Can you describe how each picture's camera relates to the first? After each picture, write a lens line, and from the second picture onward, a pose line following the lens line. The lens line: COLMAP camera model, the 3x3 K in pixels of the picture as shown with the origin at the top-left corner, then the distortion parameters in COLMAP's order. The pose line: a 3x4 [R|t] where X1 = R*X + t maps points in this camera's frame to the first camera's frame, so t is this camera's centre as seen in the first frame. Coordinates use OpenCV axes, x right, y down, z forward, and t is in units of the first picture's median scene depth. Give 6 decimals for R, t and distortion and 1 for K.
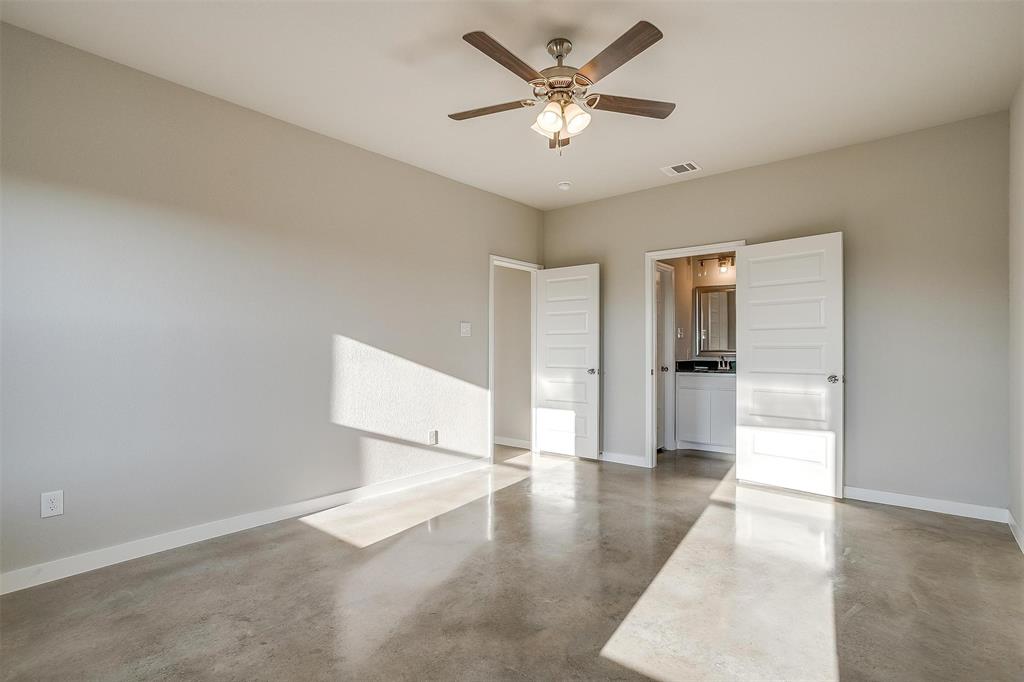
lens RADIAL K [[499.1, 0, 496.4], [0, 499.1, 344.1], [0, 0, 1]] dist [-0.050477, 0.010141]
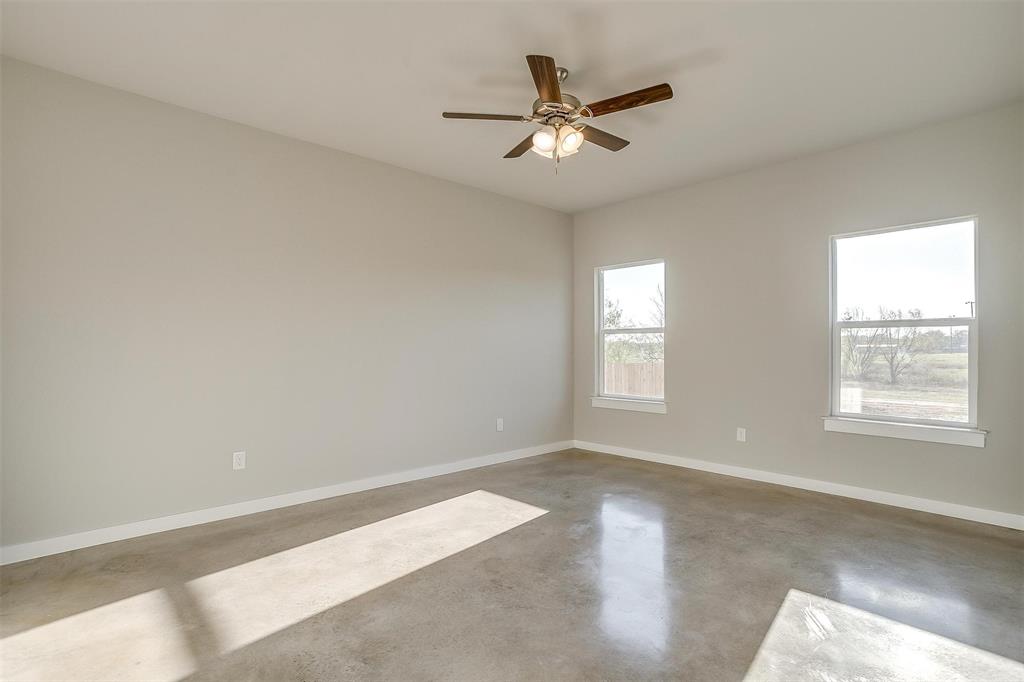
lens RADIAL K [[498.6, 0, 512.3], [0, 498.6, 345.2], [0, 0, 1]] dist [-0.053806, 0.033520]
pose [[-0.995645, 0.003628, 0.093150, 0.135005], [0.002092, 0.999860, -0.016581, 0.022133], [-0.093197, -0.016314, -0.995514, 2.253264]]
